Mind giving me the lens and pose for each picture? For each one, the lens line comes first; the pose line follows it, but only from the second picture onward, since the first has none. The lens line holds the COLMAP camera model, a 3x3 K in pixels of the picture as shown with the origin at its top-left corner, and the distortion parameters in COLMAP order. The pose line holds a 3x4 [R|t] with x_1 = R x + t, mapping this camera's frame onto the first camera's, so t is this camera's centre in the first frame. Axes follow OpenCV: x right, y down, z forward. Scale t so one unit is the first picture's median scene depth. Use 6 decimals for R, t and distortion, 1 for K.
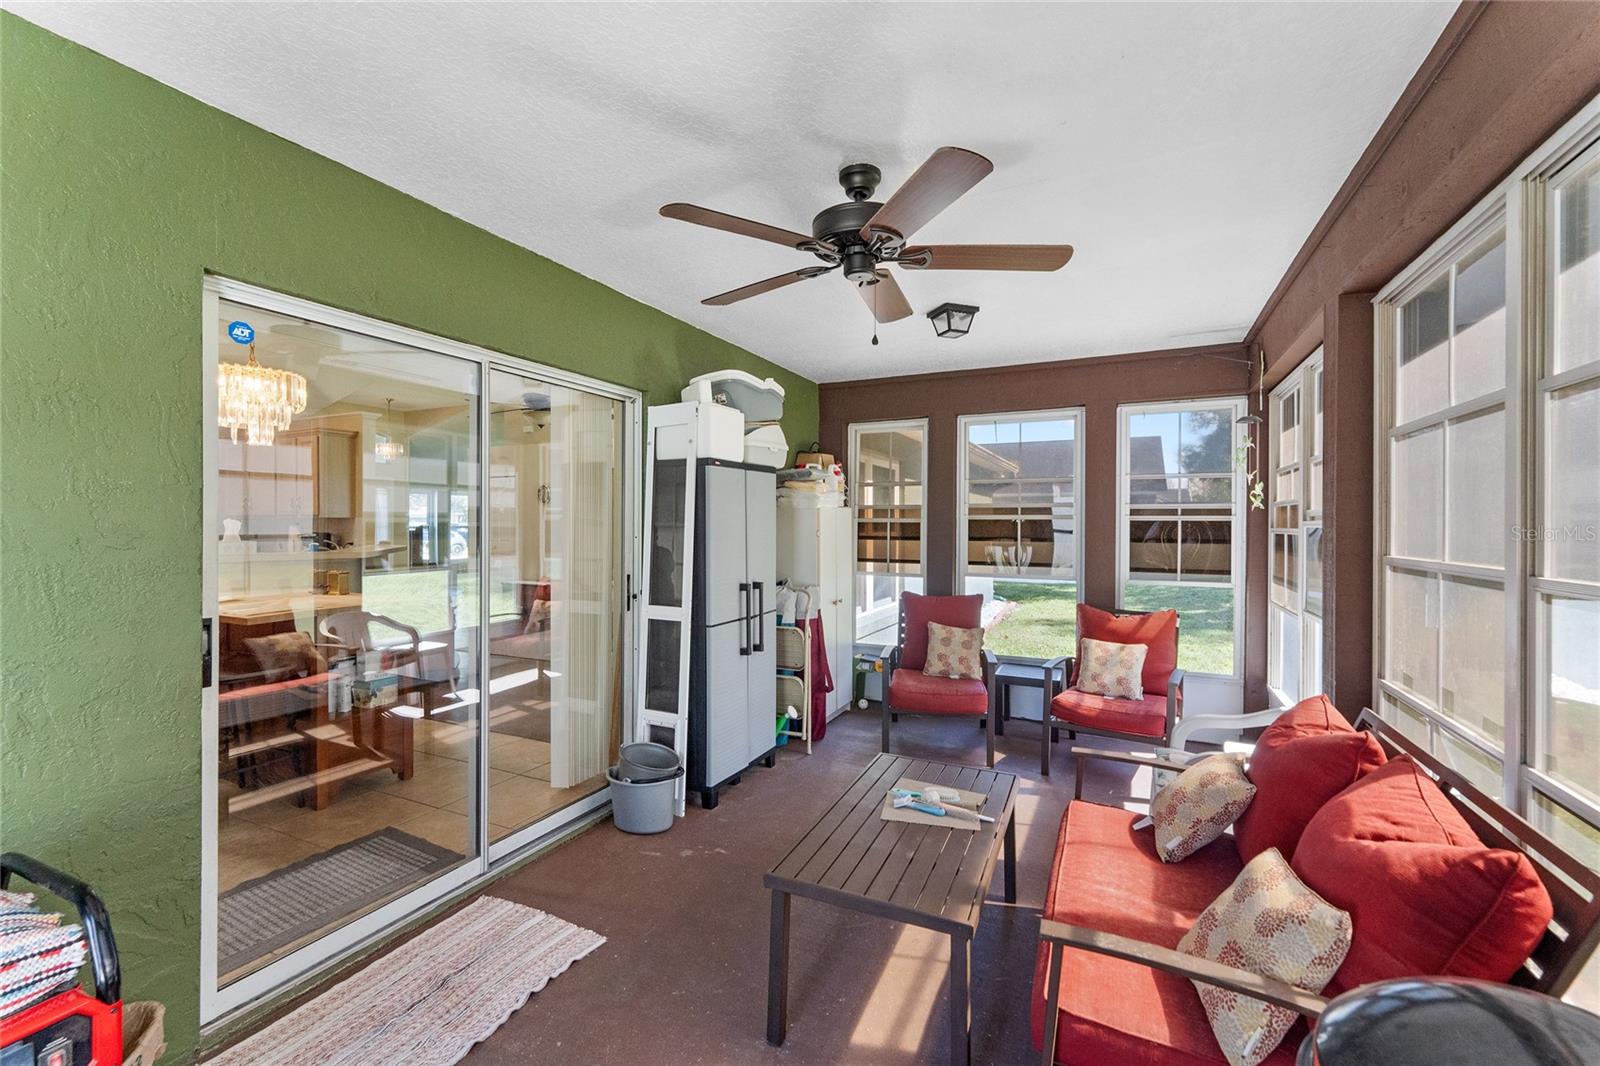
lens RADIAL K [[665.3, 0, 805.4], [0, 665.3, 526.9], [0, 0, 1]] dist [0.001839, 0.000184]
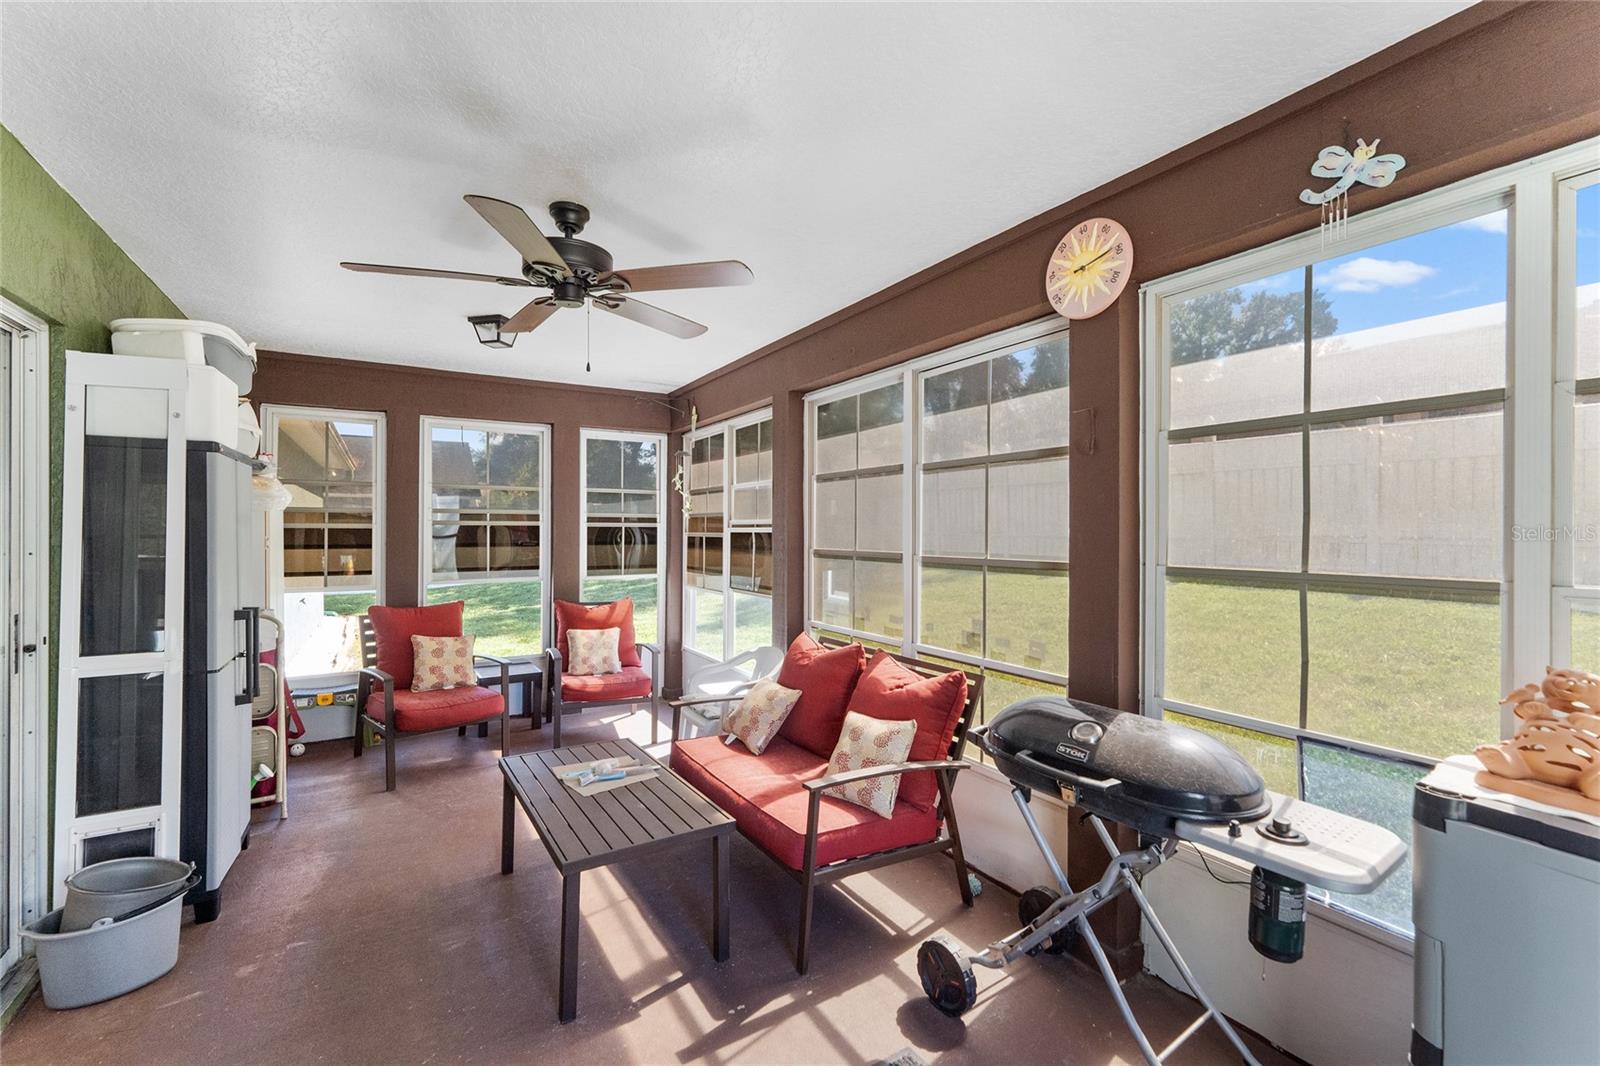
lens RADIAL K [[665.3, 0, 787.7], [0, 665.3, 532.9], [0, 0, 1]] dist [0.001839, 0.000184]
pose [[0.558304, -0.007392, 0.829604, -0.364668], [0.004183, 0.999973, 0.006095, -0.004761], [-0.829626, 0.000068, 0.558319, 0.056466]]
